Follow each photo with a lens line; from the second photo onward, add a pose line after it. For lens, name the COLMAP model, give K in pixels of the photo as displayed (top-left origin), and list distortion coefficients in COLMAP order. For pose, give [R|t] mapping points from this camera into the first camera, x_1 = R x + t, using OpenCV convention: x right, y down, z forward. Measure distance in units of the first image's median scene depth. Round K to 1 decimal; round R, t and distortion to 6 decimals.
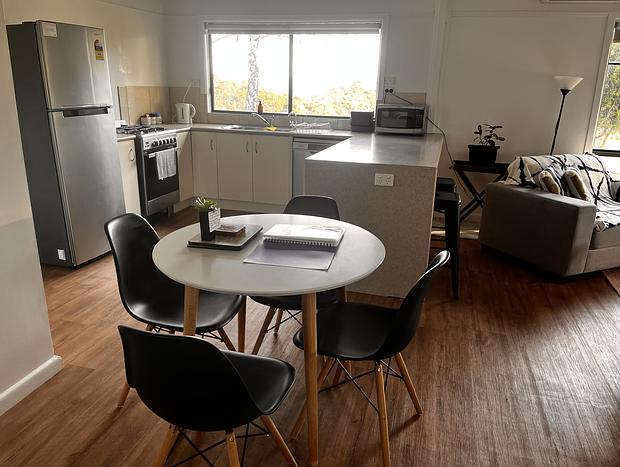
lens RADIAL K [[462.9, 0, 306.1], [0, 462.9, 233.5], [0, 0, 1]] dist [0.063262, -0.070491]
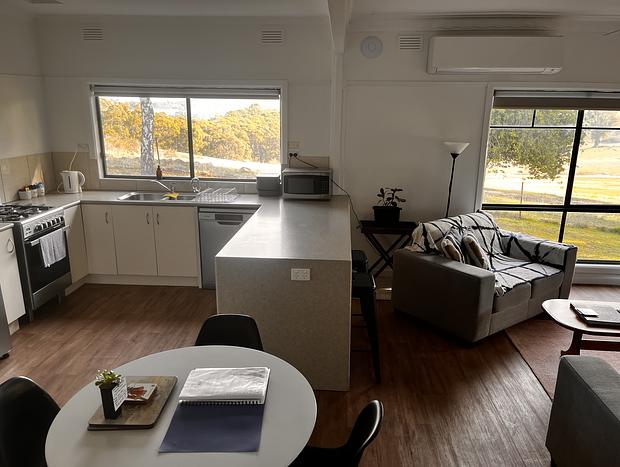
lens RADIAL K [[462.9, 0, 306.1], [0, 462.9, 233.5], [0, 0, 1]] dist [0.063262, -0.070491]
pose [[0.977557, -0.068345, 0.199277, -0.005404], [0.075964, 0.996634, -0.030831, -0.118172], [-0.196499, 0.045277, 0.979458, 0.030401]]
